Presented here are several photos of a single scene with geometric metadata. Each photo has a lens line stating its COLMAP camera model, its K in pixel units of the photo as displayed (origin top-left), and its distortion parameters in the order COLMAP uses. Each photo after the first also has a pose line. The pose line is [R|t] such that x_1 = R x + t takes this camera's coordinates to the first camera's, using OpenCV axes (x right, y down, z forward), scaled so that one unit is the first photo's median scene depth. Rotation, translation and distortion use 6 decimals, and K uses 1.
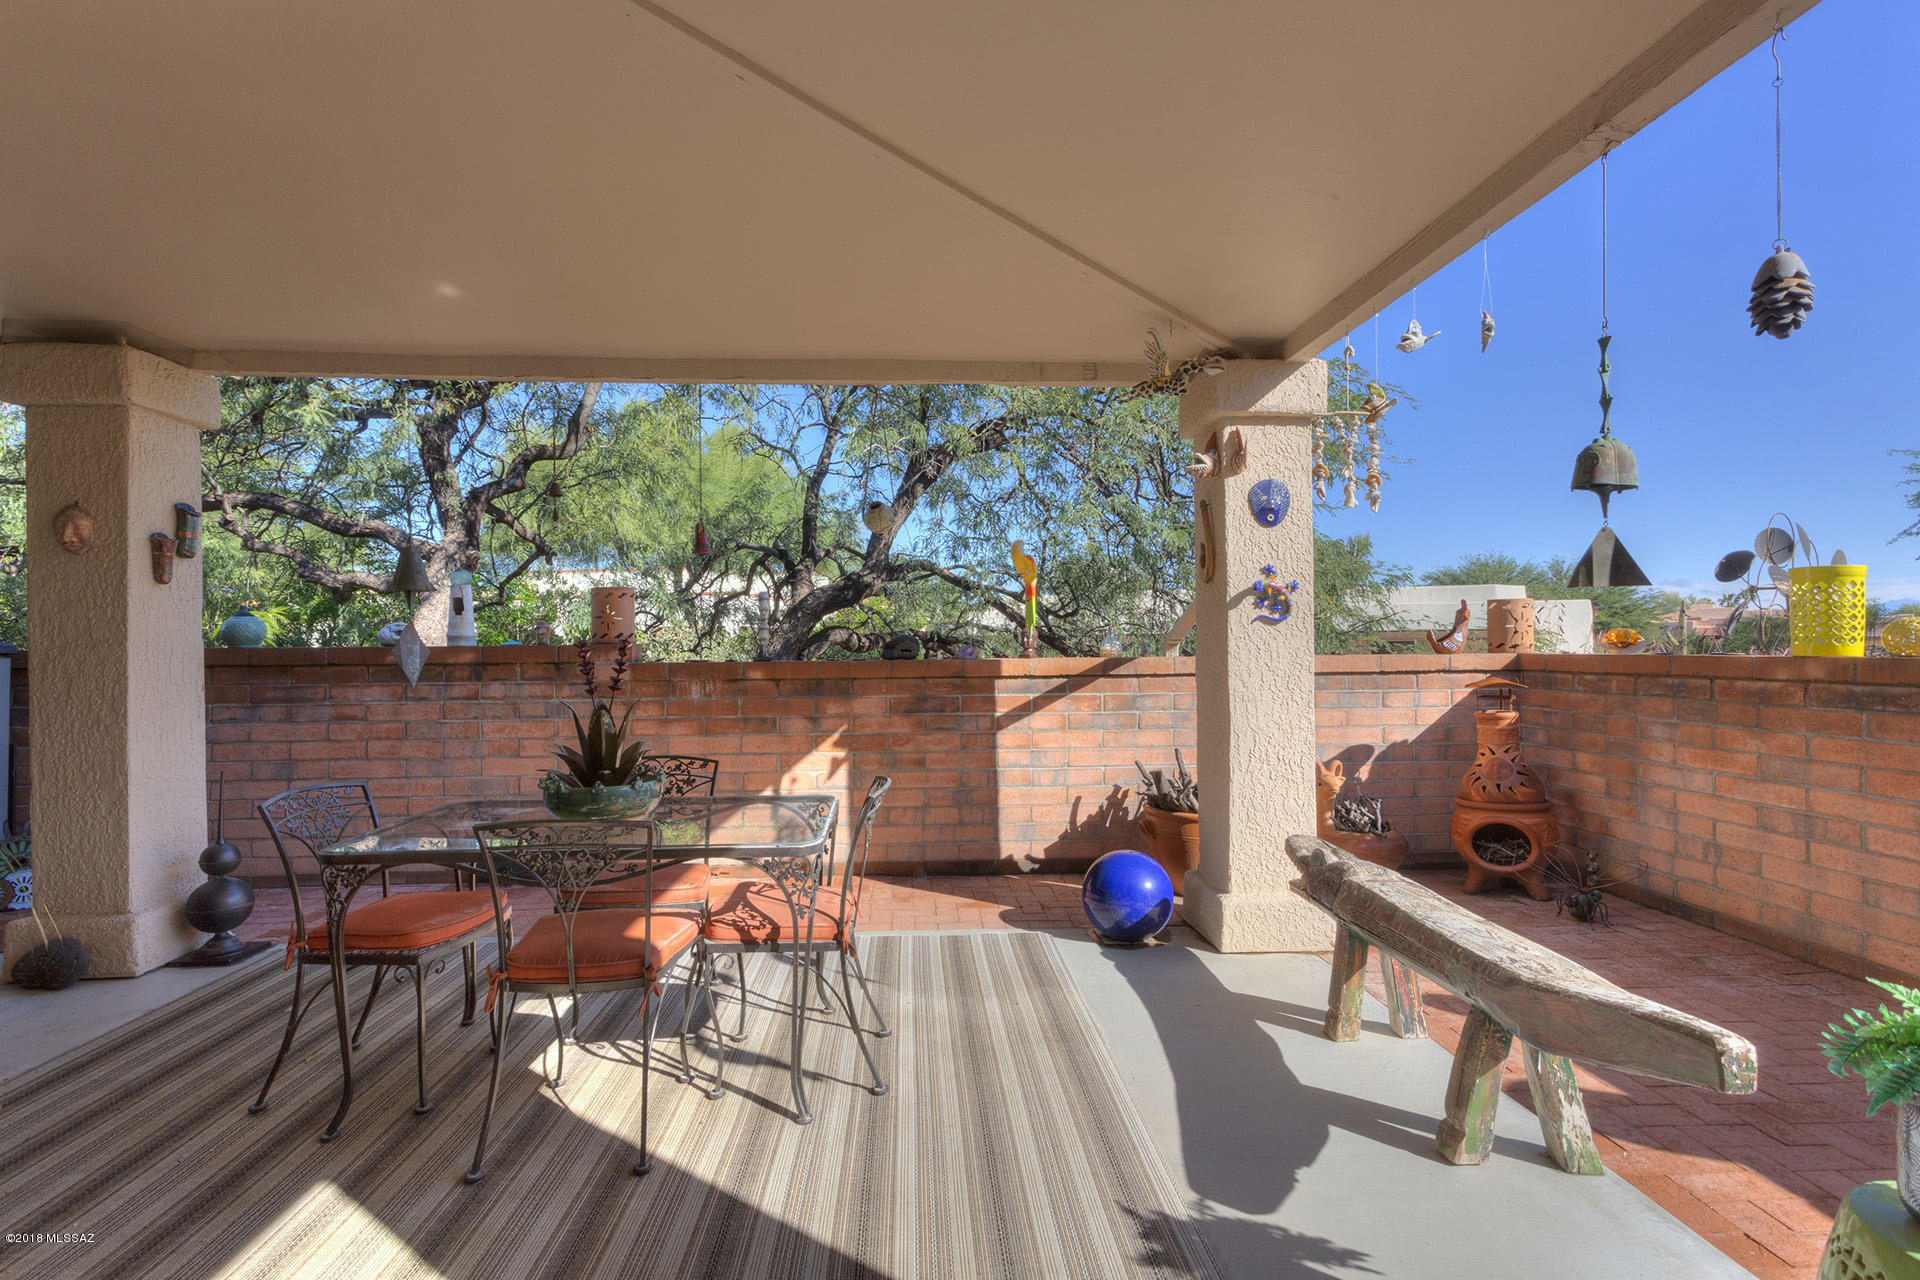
lens RADIAL K [[896.1, 0, 952.9], [0, 896.1, 638.9], [0, 0, 1]] dist [0.002511, 0.004271]
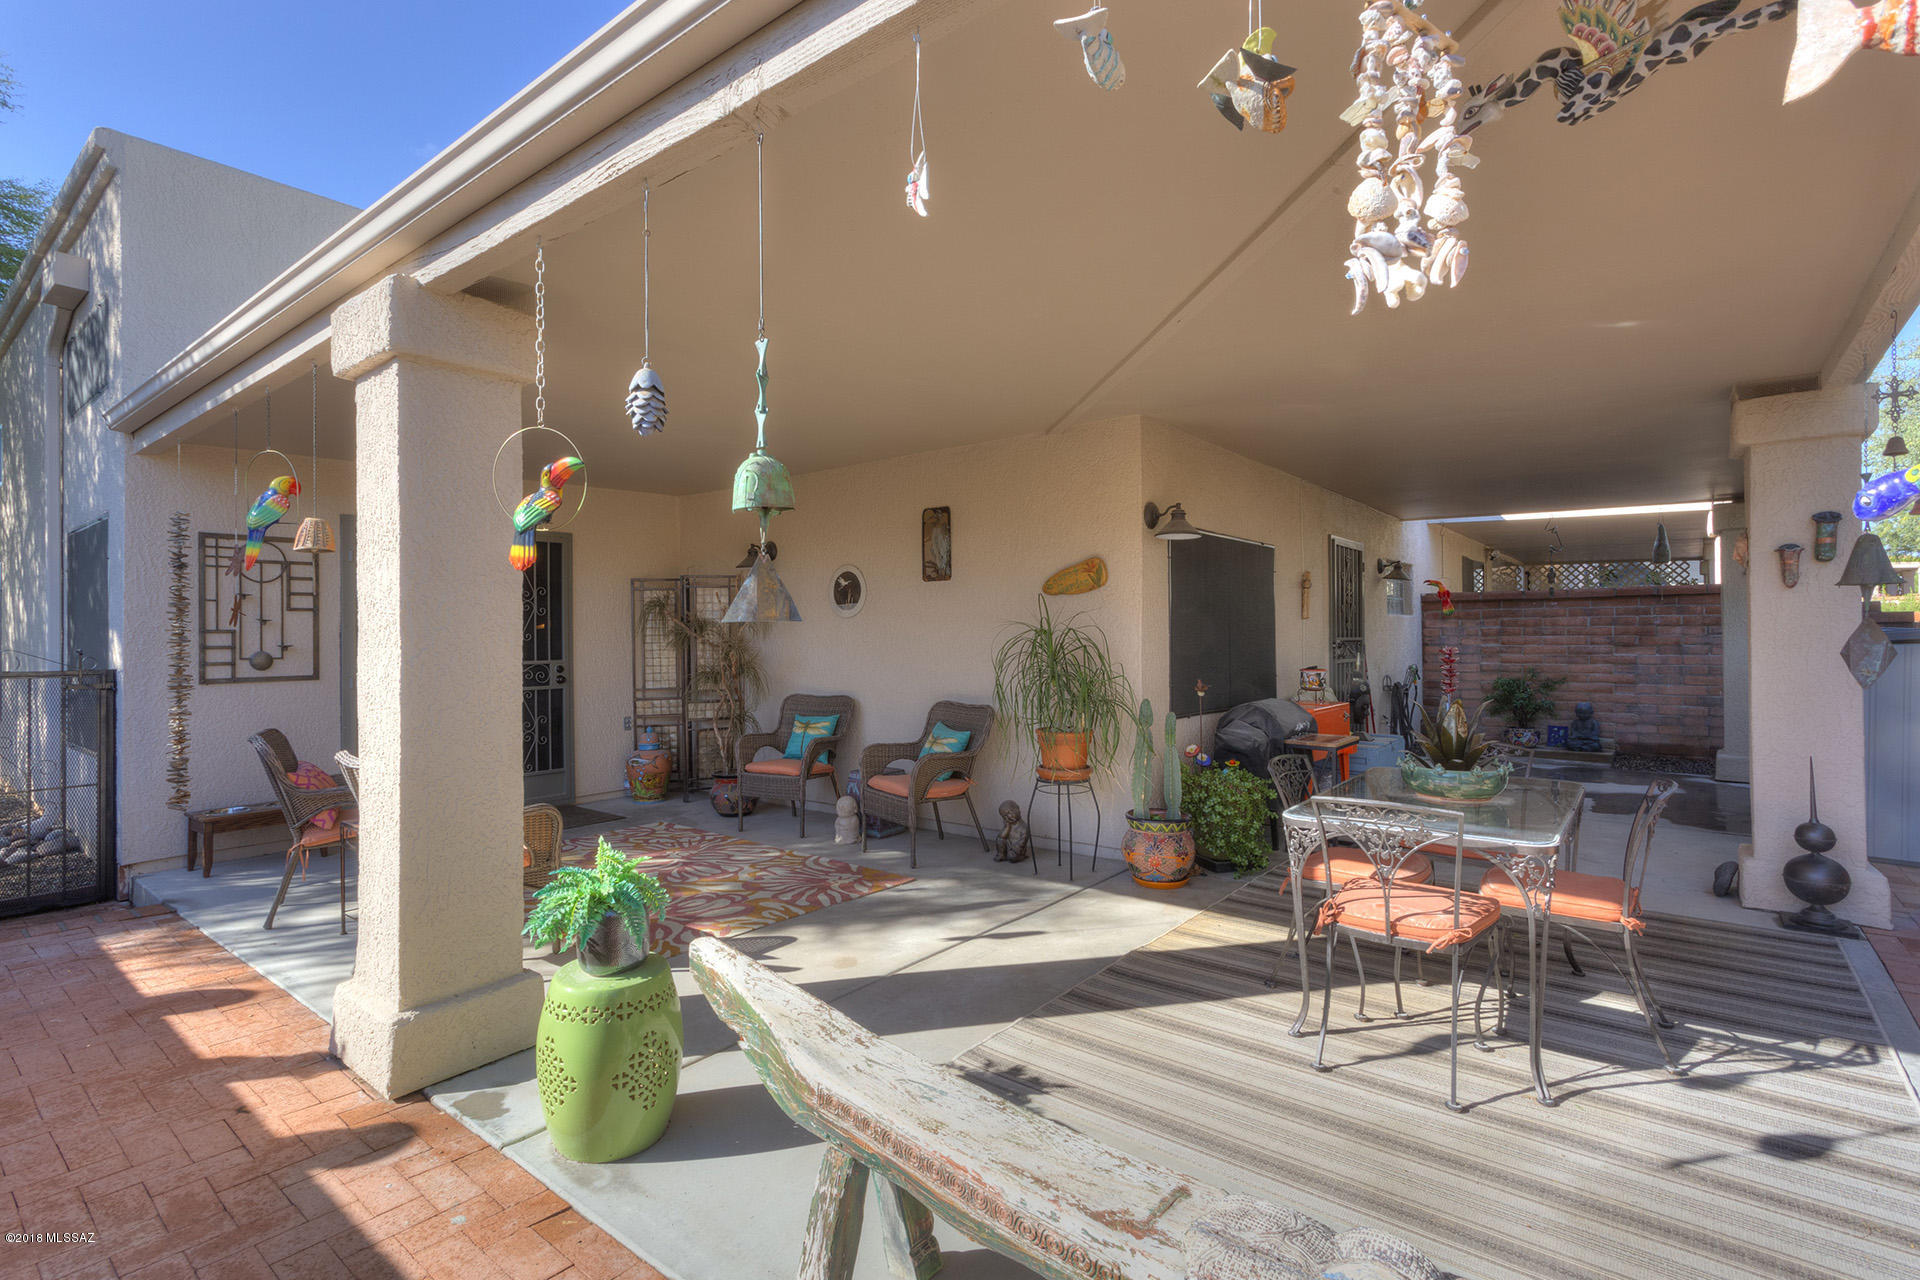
lens RADIAL K [[896.1, 0, 943.6], [0, 896.1, 633.6], [0, 0, 1]] dist [0.002511, 0.004271]
pose [[-0.668772, 0.011038, -0.743386, 0.524005], [0.018720, 0.999823, -0.001995, -0.015114], [0.743232, -0.015251, -0.668860, 0.713476]]
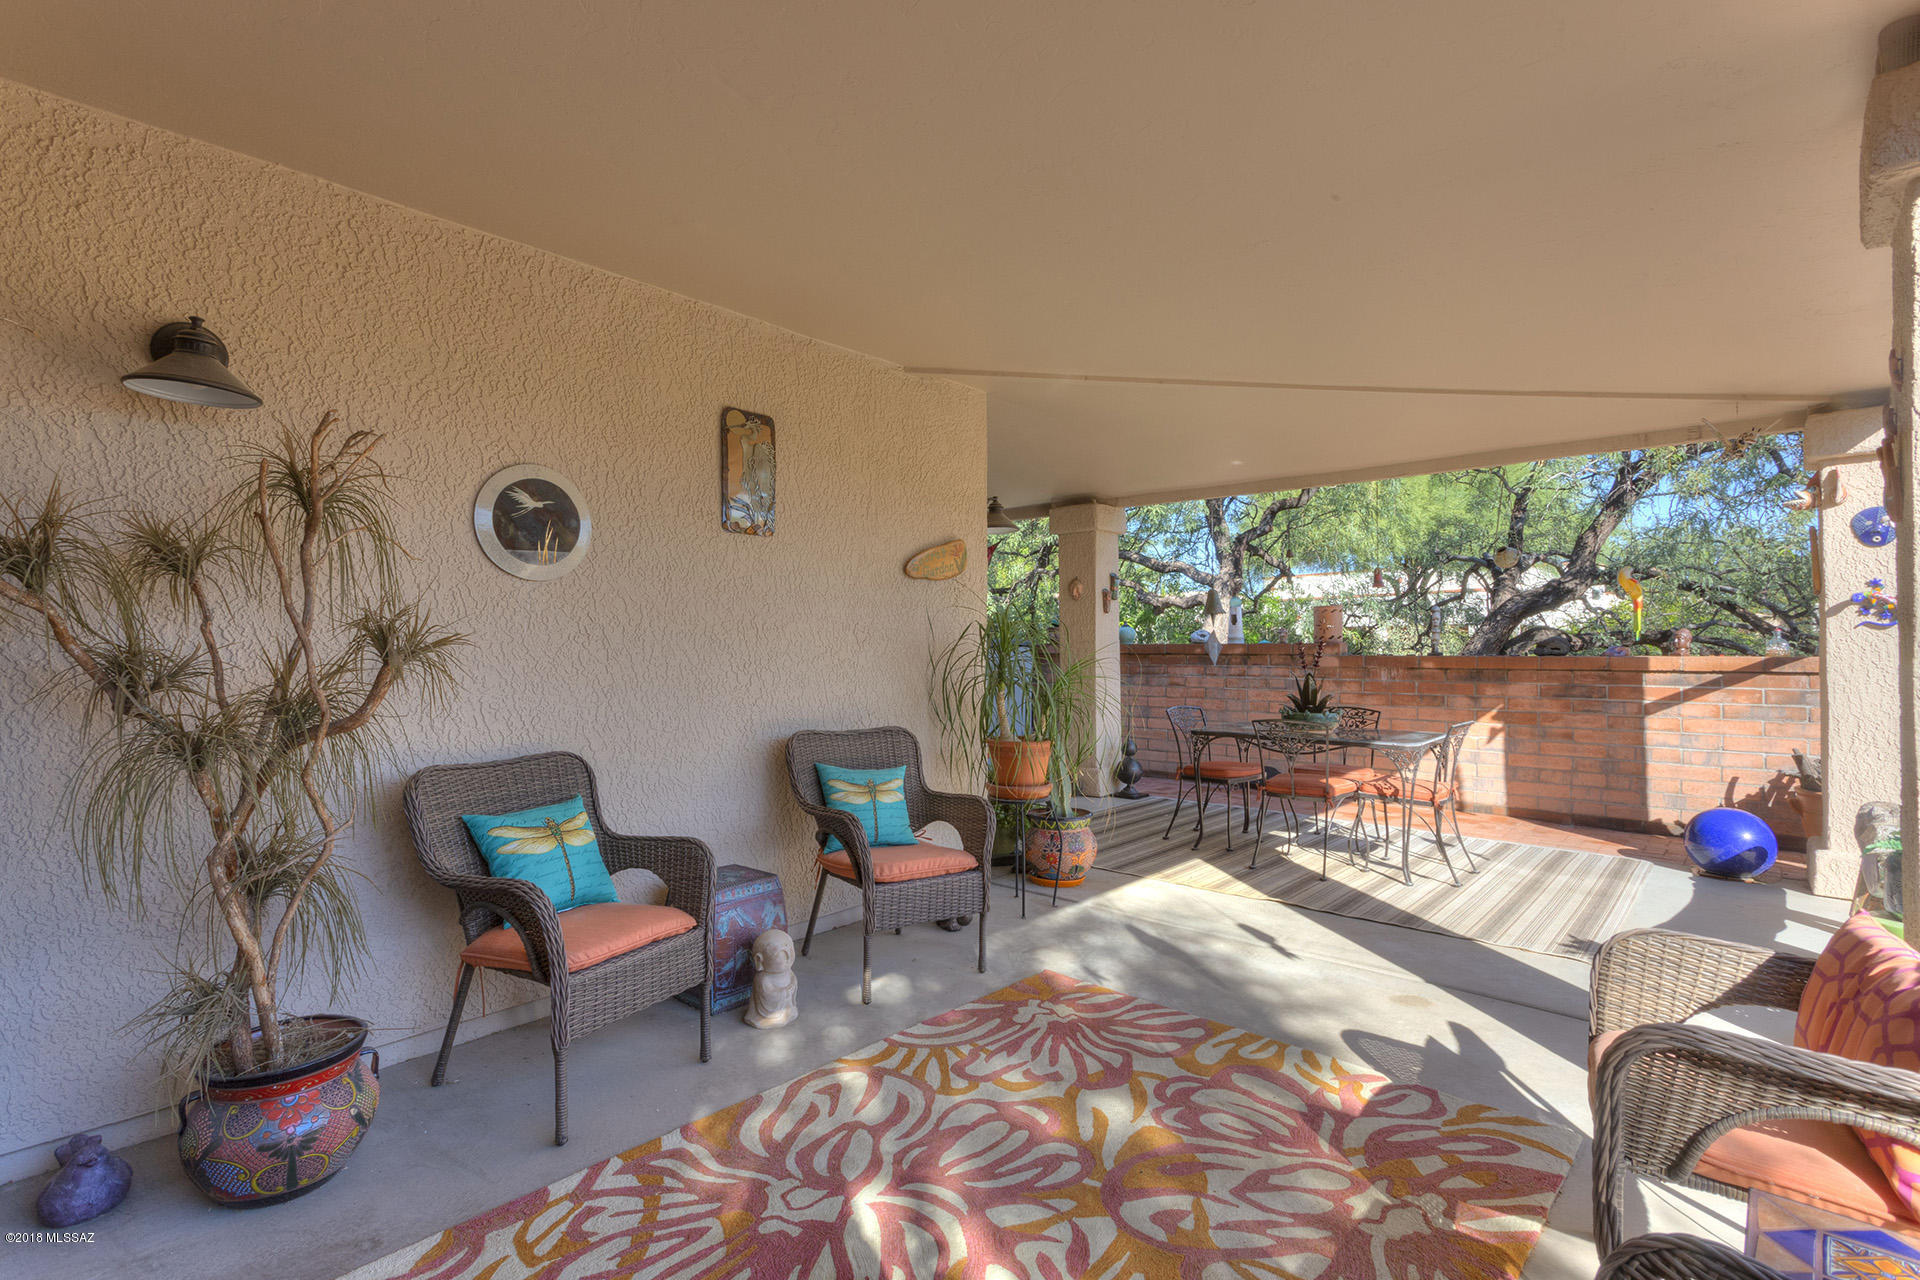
lens RADIAL K [[896.1, 0, 952.8], [0, 896.1, 640.4], [0, 0, 1]] dist [0.002511, 0.004271]
pose [[0.706060, 0.002260, -0.708149, 0.251498], [0.001124, 0.999990, 0.004313, -0.005568], [0.708151, -0.003841, 0.706050, -0.530491]]
